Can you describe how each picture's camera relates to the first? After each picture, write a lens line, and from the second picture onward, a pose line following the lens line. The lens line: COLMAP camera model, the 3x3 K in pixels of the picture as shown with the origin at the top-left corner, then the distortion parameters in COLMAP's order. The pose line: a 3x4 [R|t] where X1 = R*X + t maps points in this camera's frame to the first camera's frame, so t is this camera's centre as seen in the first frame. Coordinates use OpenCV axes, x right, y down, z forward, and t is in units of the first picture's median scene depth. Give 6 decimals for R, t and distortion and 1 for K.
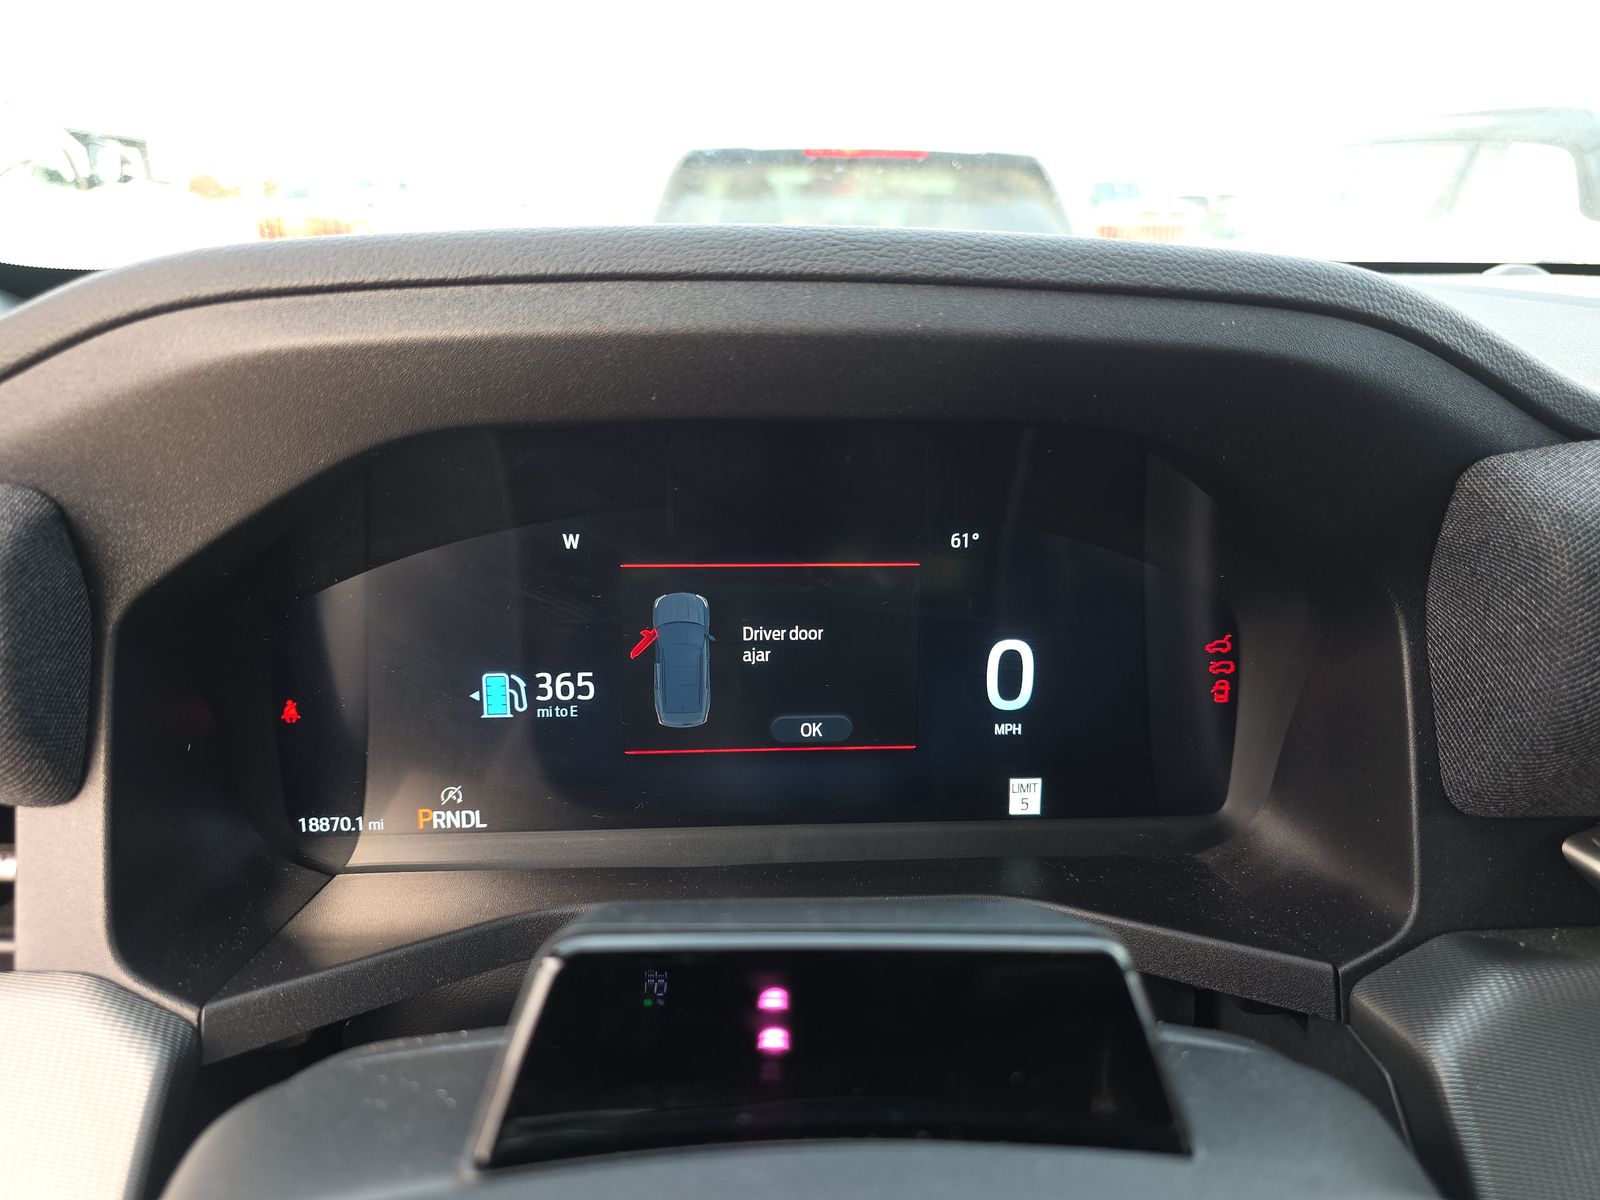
lens RADIAL K [[1074.7, 0, 800.0], [0, 1074.7, 600.0], [0, 0, 1]] dist [0.004659, 0.001033]
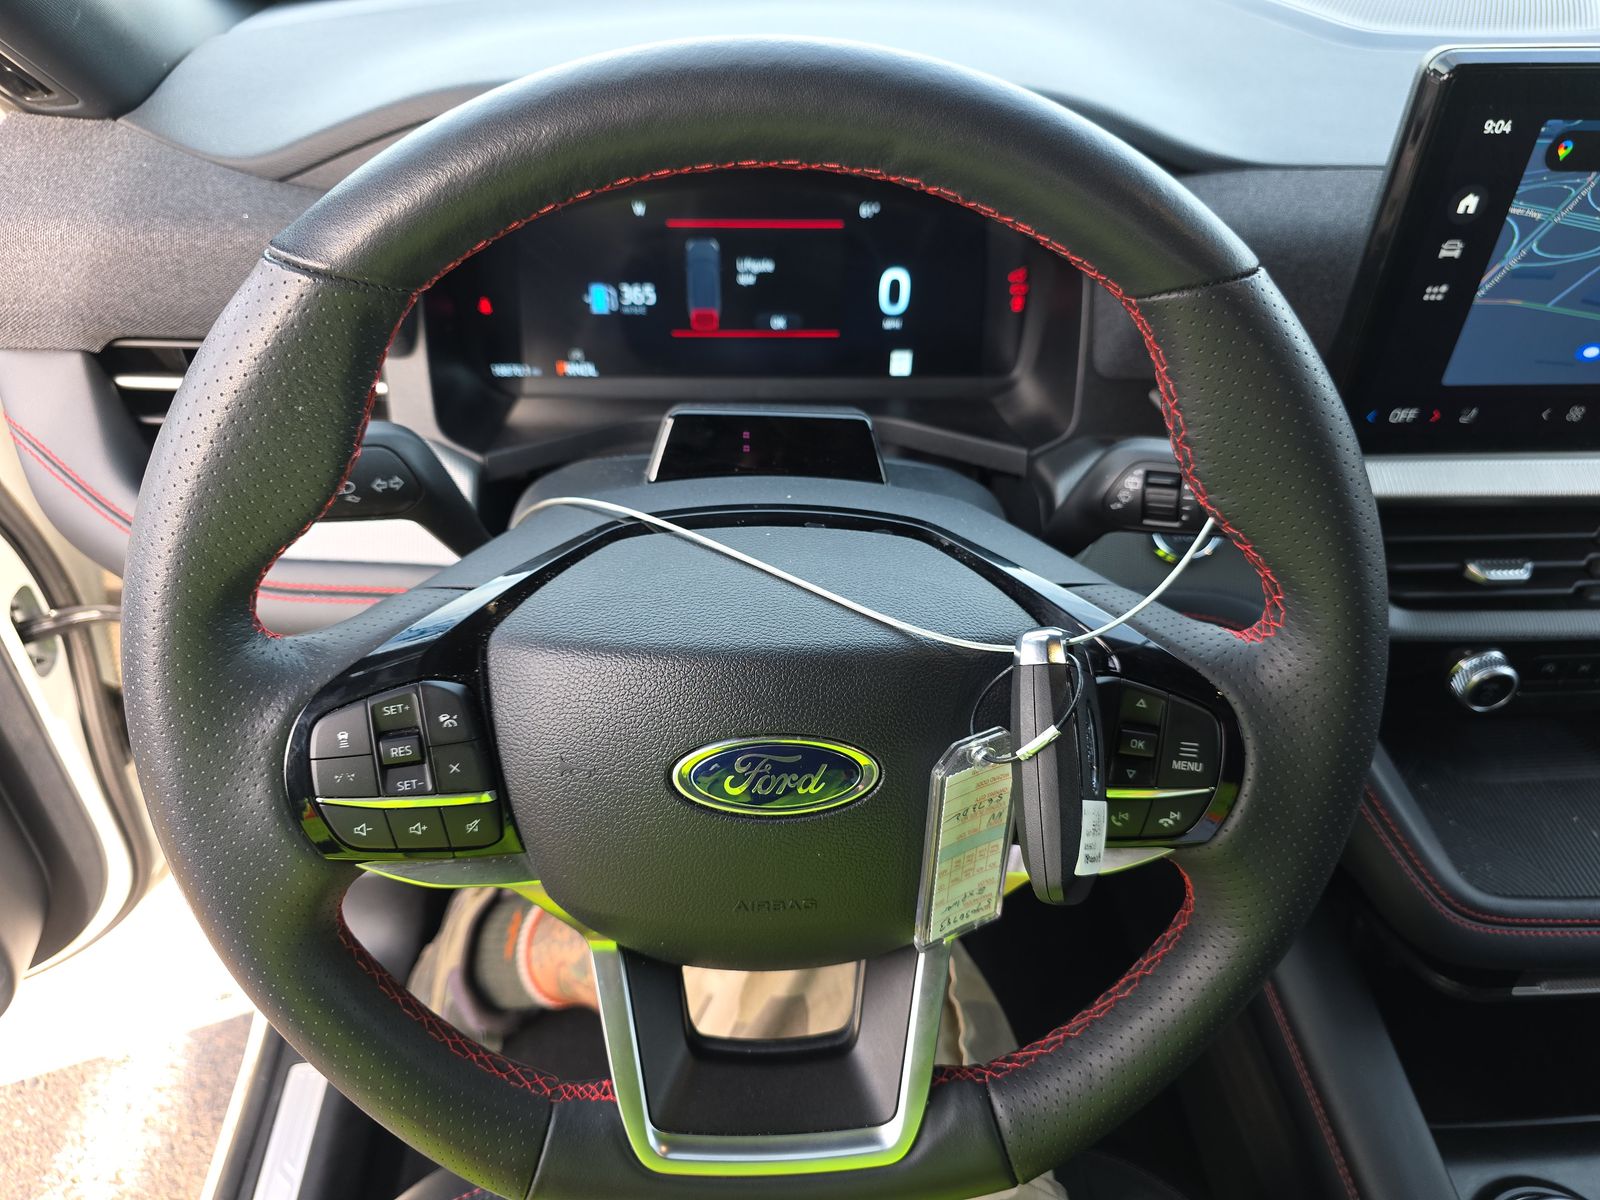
lens RADIAL K [[1074.7, 0, 800.0], [0, 1074.7, 600.0], [0, 0, 1]] dist [0.004659, 0.001033]
pose [[0.999777, 0.021091, -0.000912, 0.058591], [-0.019030, 0.919107, 0.393549, -0.157306], [0.009139, -0.393444, 0.919303, -0.806954]]
